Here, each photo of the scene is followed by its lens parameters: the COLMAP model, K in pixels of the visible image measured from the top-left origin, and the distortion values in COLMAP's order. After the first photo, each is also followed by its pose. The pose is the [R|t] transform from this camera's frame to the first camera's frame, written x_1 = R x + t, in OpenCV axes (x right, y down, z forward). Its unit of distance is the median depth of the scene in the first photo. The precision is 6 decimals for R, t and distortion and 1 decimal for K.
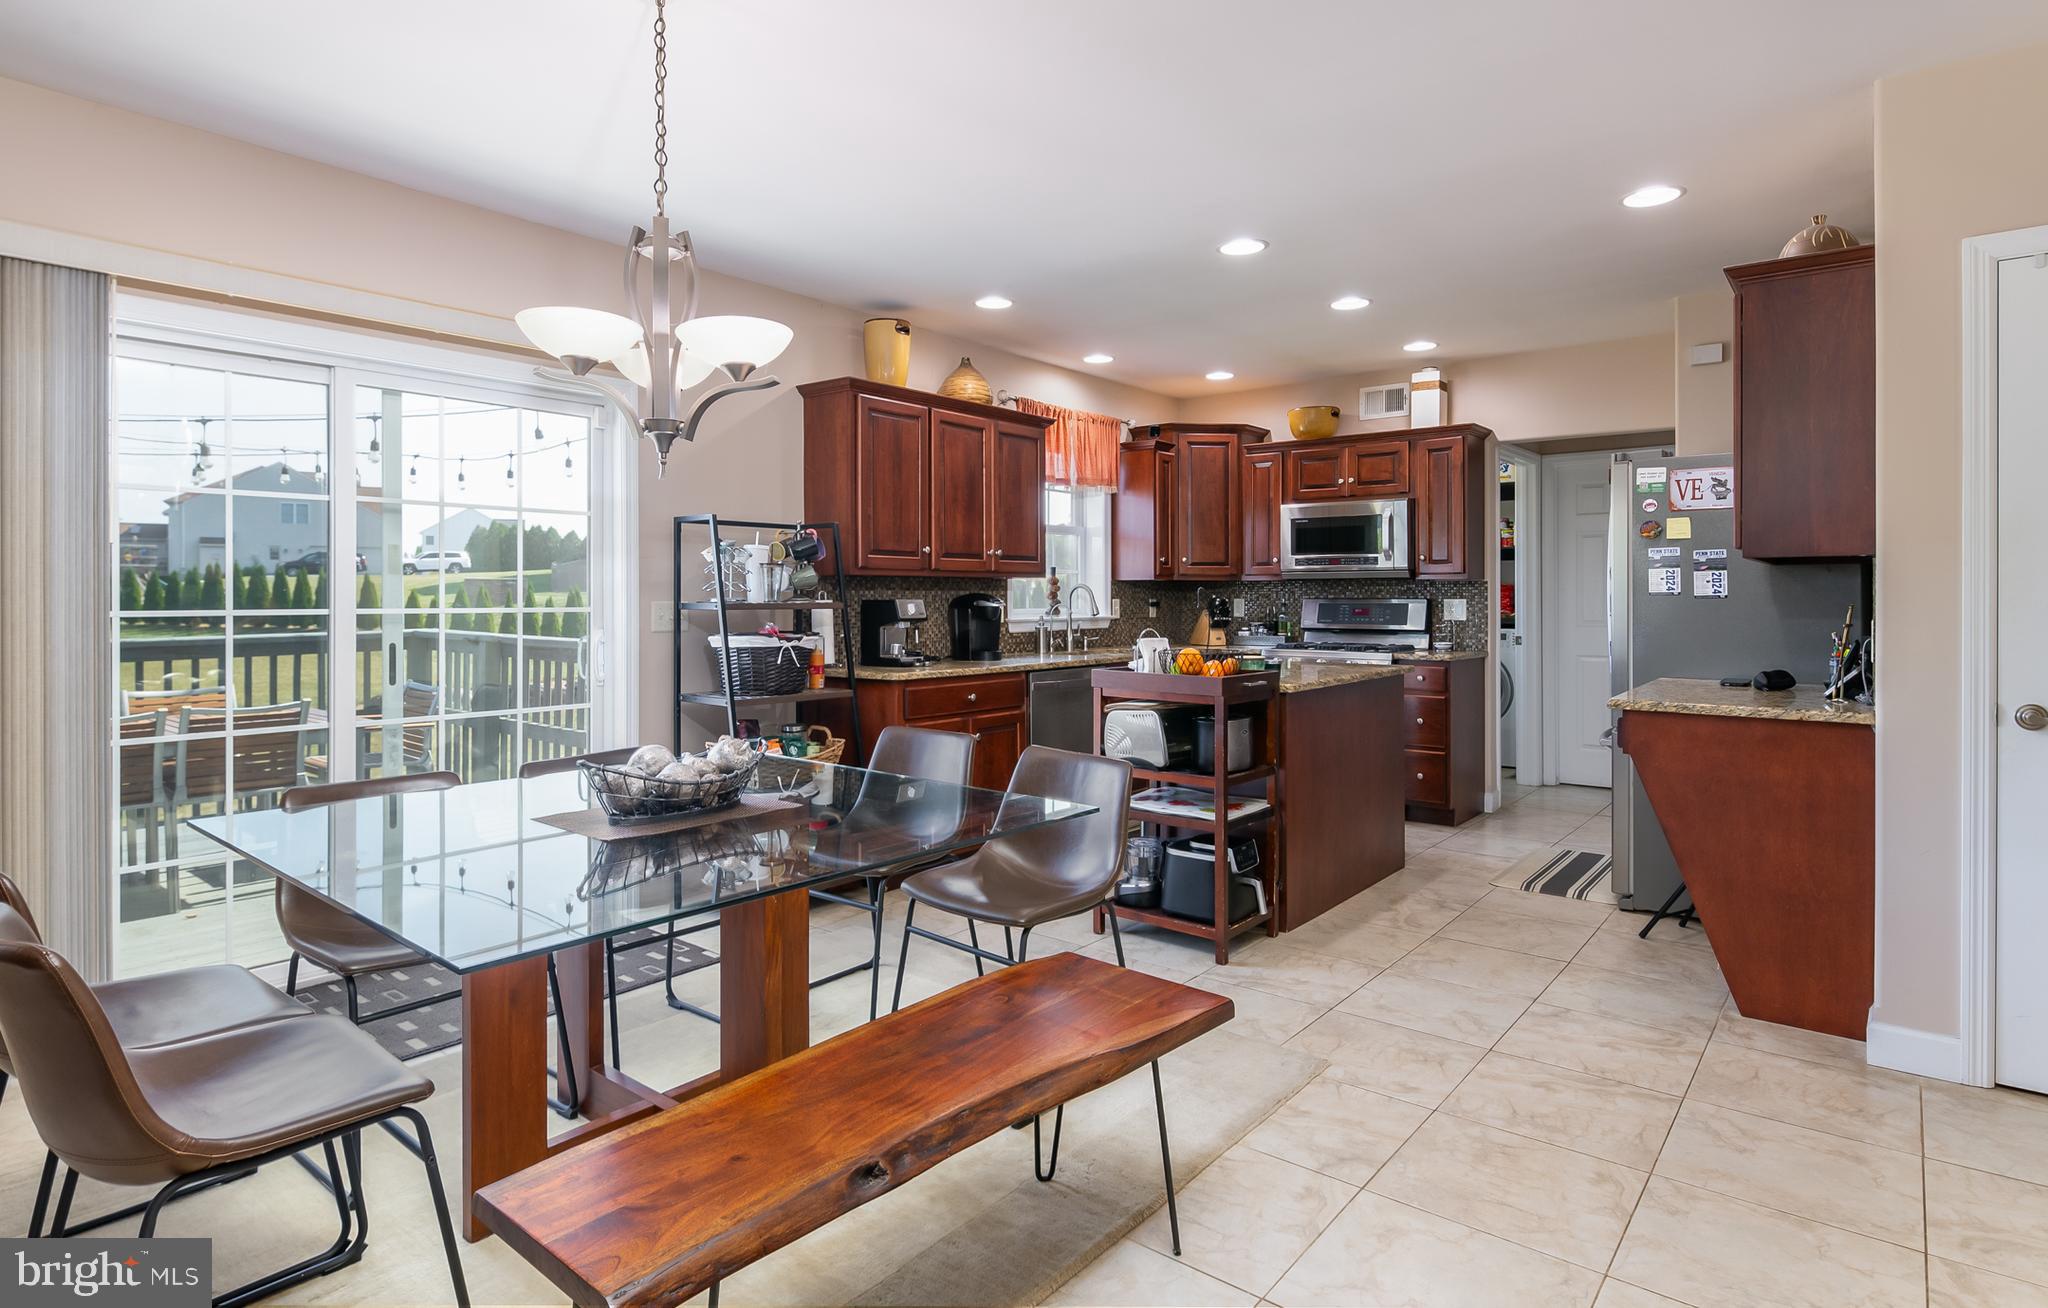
lens RADIAL K [[1057.9, 0, 959.5], [0, 1057.9, 602.6], [0, 0, 1]] dist [0.002335, 0.000290]
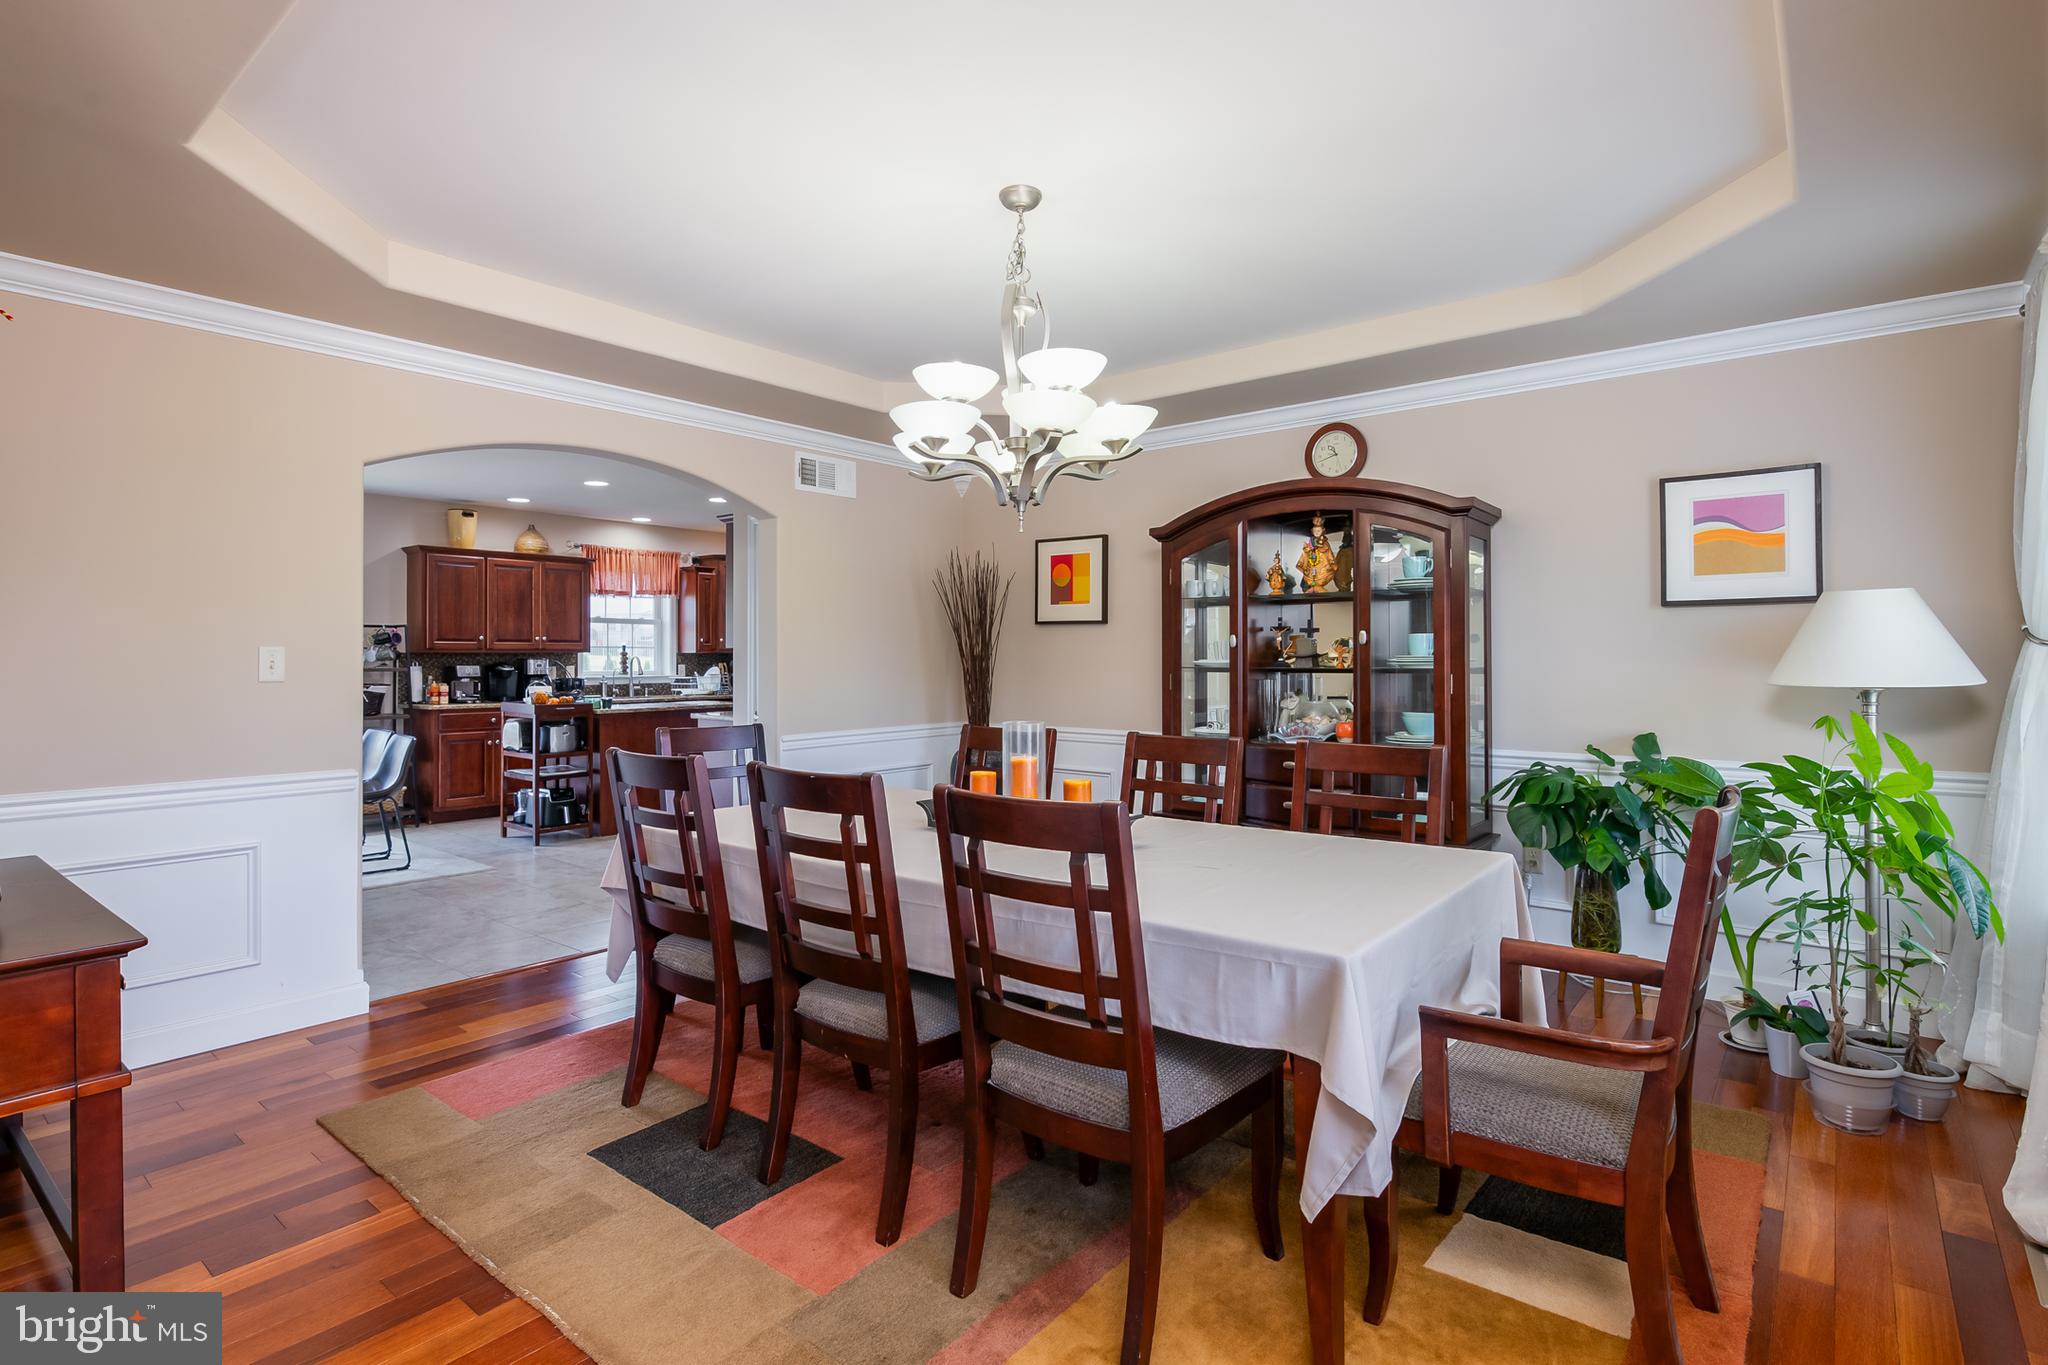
lens RADIAL K [[997.3, 0, 1040.1], [0, 997.3, 654.7], [0, 0, 1]] dist [-0.010729, -0.000307]
pose [[0.997323, 0.001907, 0.073094, 0.650750], [-0.001377, 0.999972, -0.007311, -0.009575], [-0.073106, 0.007191, 0.997298, -0.607266]]
